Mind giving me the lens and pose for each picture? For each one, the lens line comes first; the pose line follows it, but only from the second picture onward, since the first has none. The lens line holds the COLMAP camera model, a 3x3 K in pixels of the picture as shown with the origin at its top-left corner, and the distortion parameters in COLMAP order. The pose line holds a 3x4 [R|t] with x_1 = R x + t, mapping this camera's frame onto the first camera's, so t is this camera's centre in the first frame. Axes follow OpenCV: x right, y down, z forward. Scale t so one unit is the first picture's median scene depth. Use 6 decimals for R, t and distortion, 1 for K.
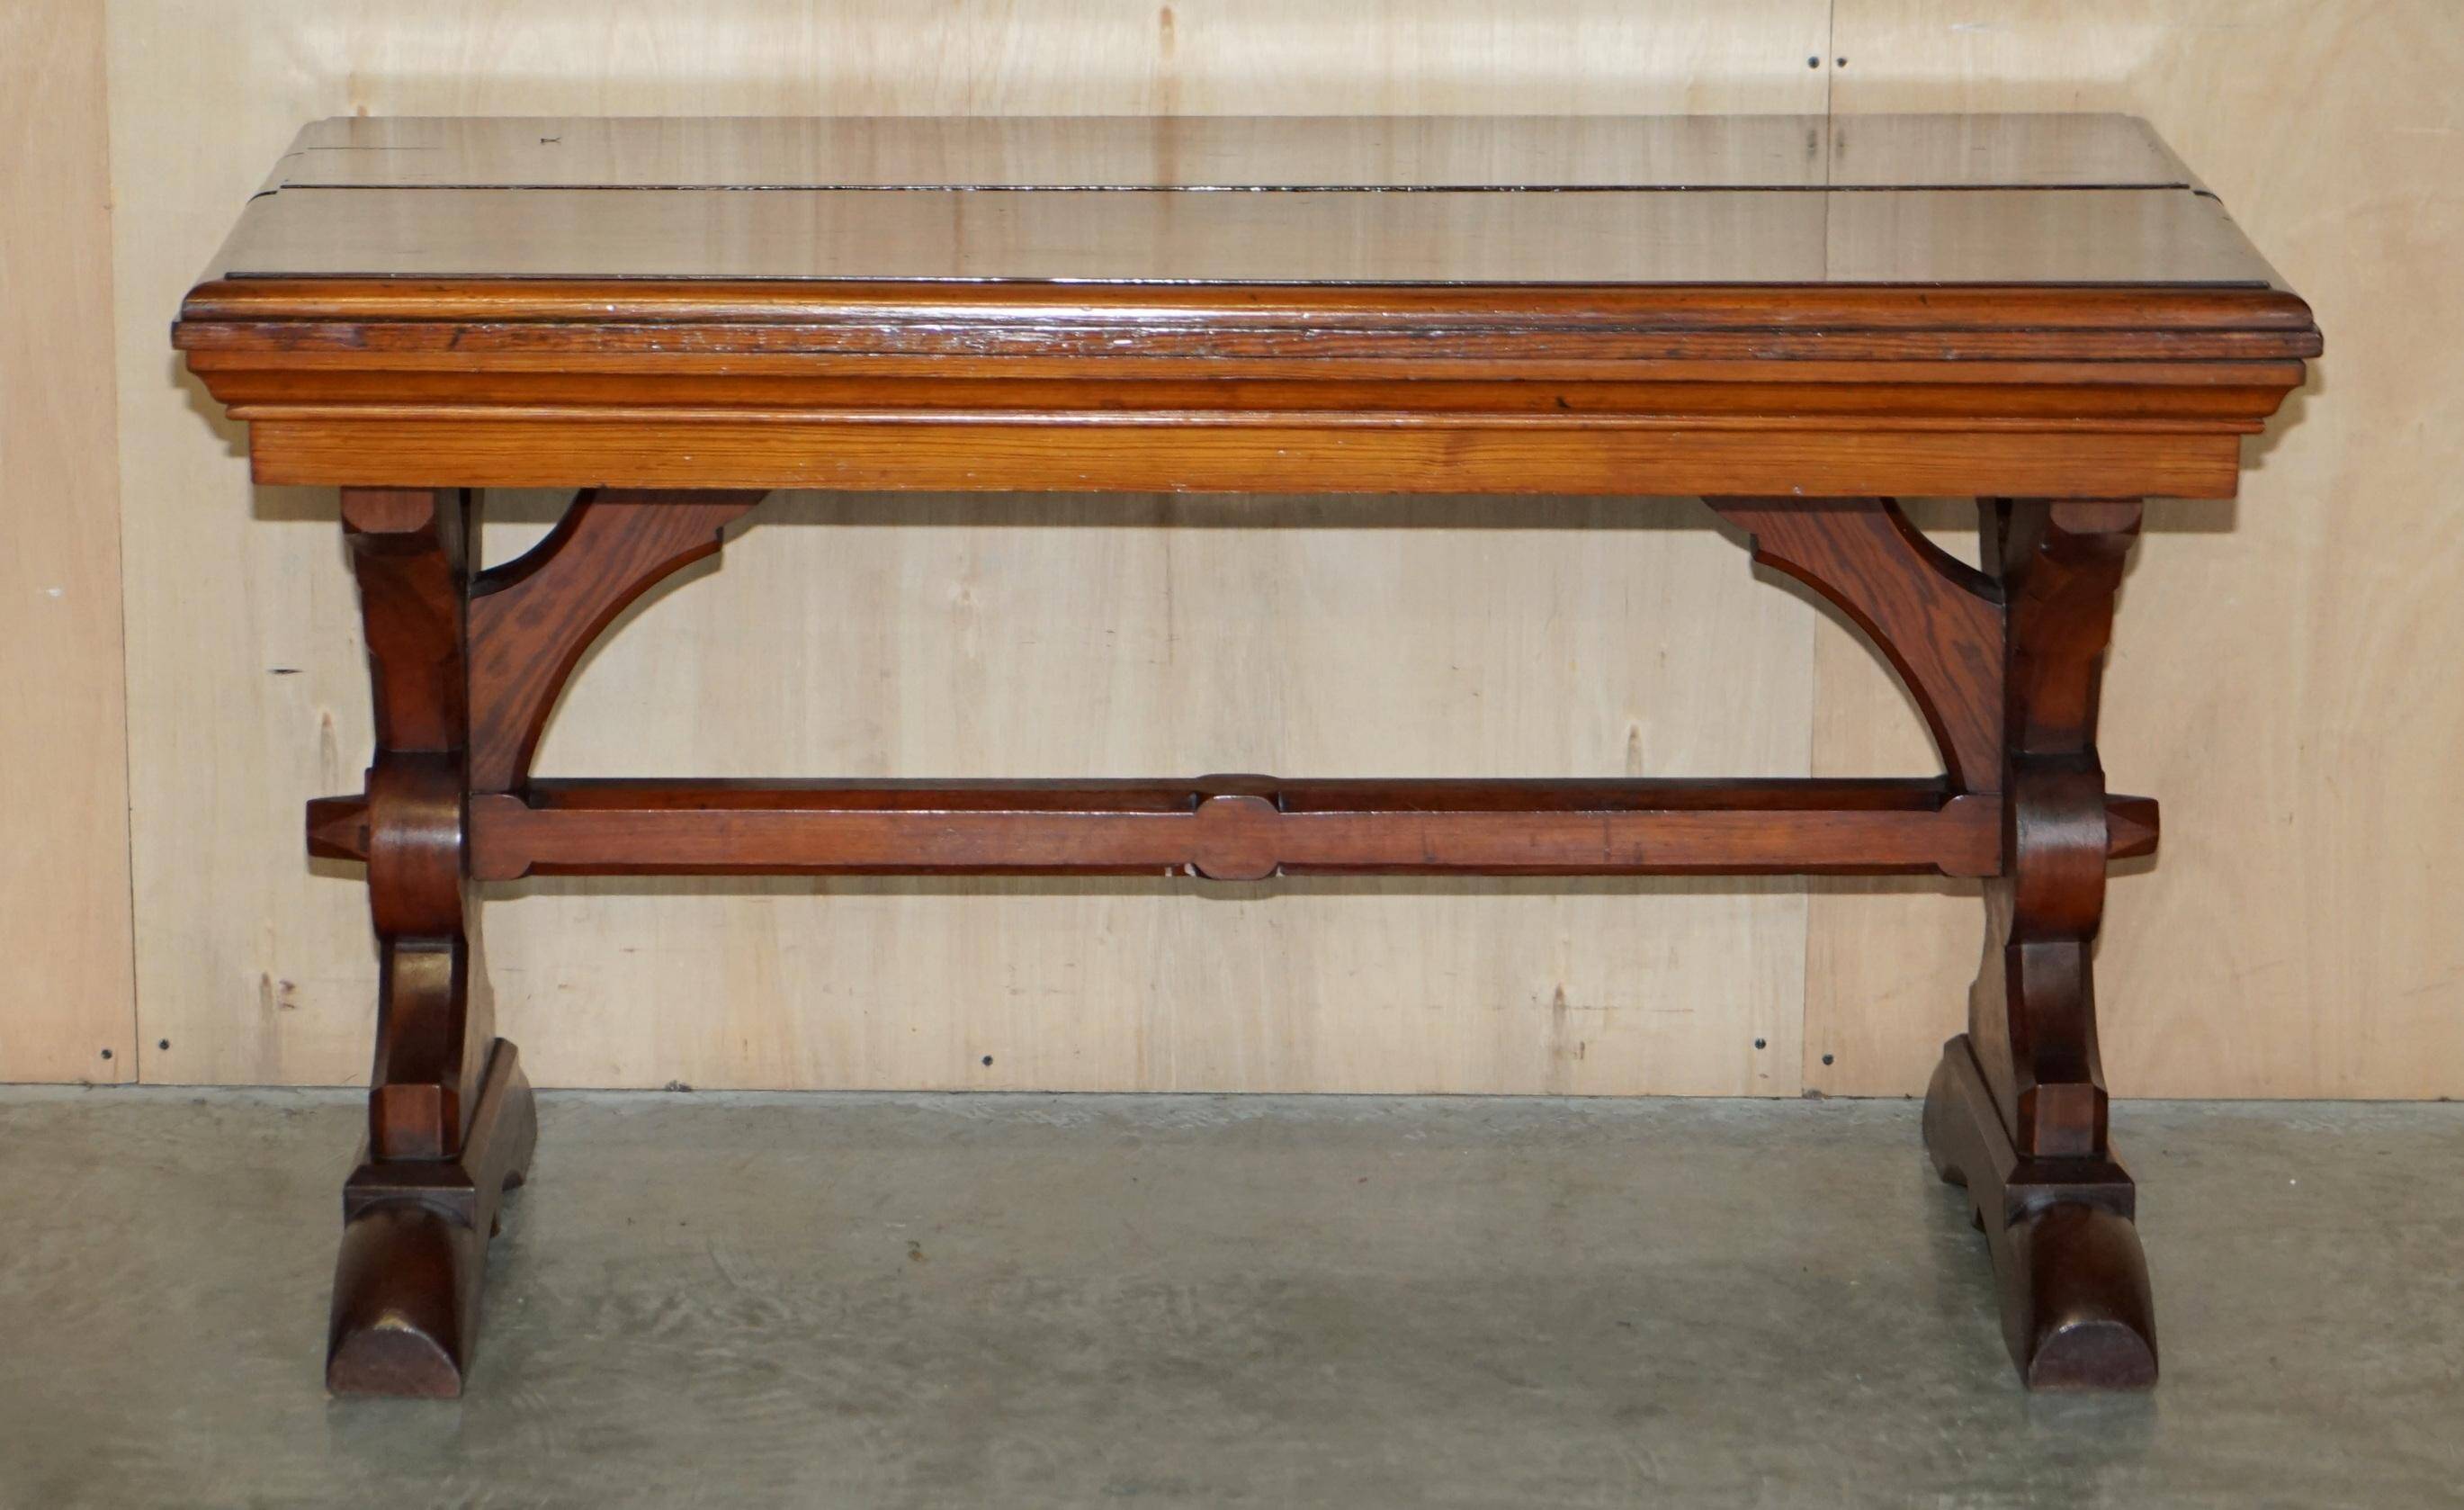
lens RADIAL K [[7120.9, 0, 1232.0], [0, 7120.9, 755.0], [0, 0, 1]] dist [-0.071096, -1.473452]
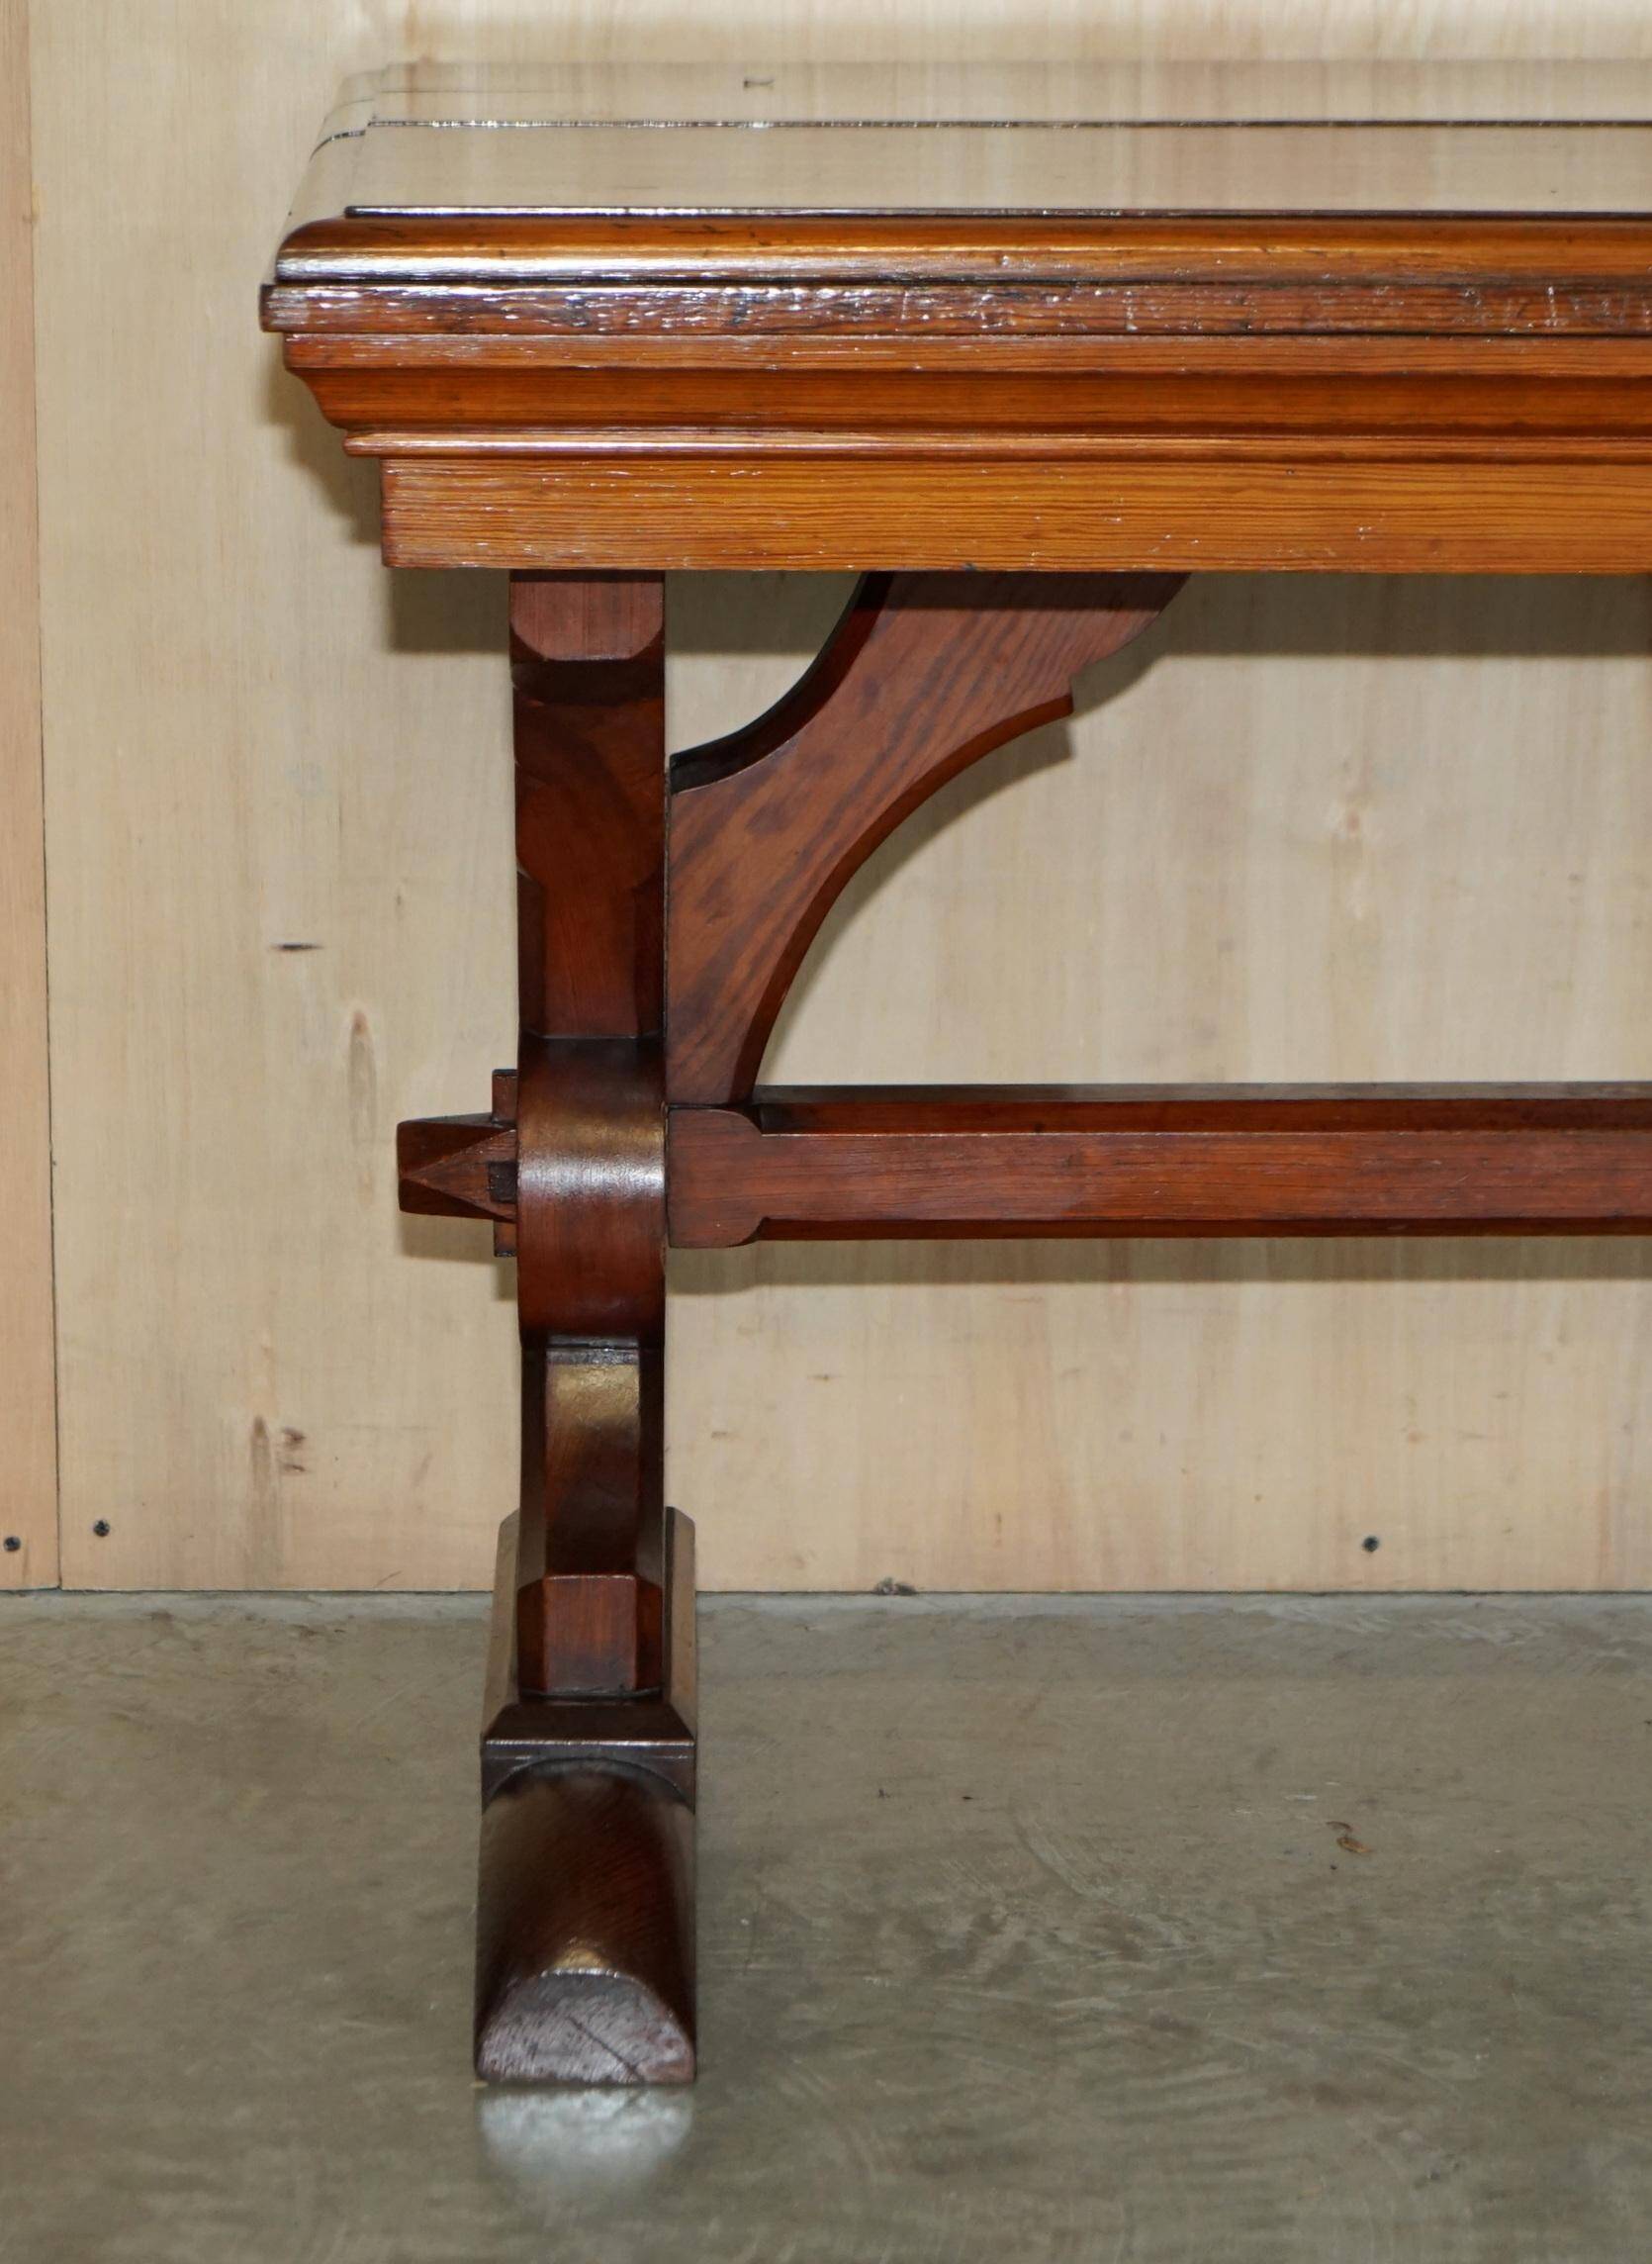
lens RADIAL K [[7749.4, 0, 827.1], [0, 7749.4, 1303.1], [0, 0, 1]] dist [-0.056630, -1.030540]
pose [[0.999960, -0.006233, 0.006448, -0.097789], [0.006227, 0.999980, 0.000944, 0.021998], [-0.006454, -0.000903, 0.999979, 0.322573]]
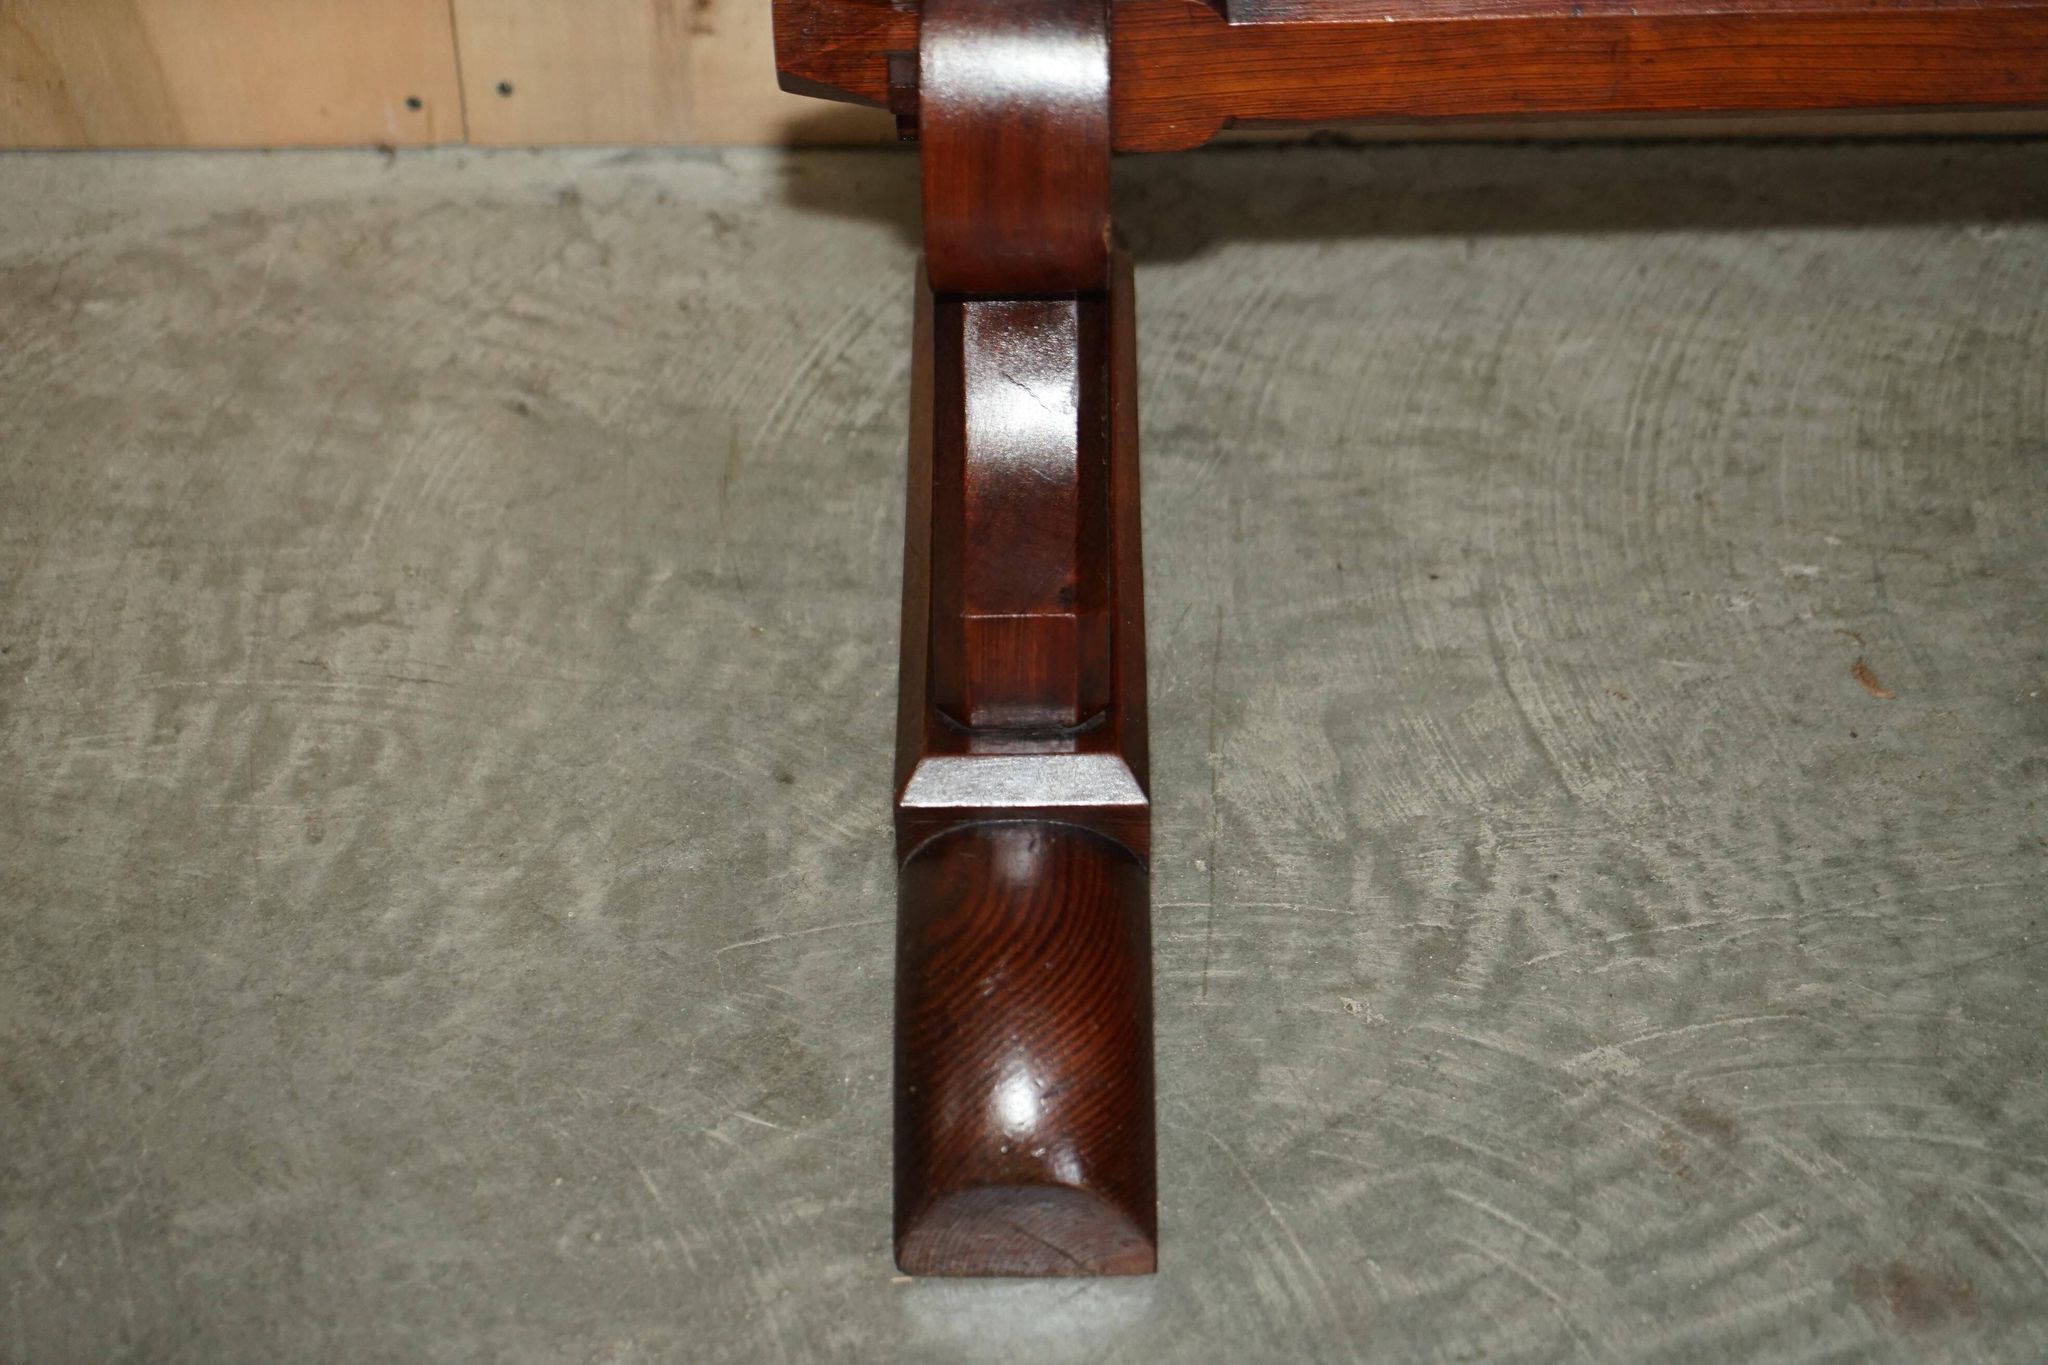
lens RADIAL K [[4076.7, 0, 986.6], [0, 4076.7, 682.3], [0, 0, 1]] dist [-0.013730, 0.003399]
pose [[0.999365, -0.010694, -0.033988, -0.106730], [0.024802, 0.893663, 0.448052, -0.079406], [0.025583, -0.448610, 0.893361, 0.728150]]
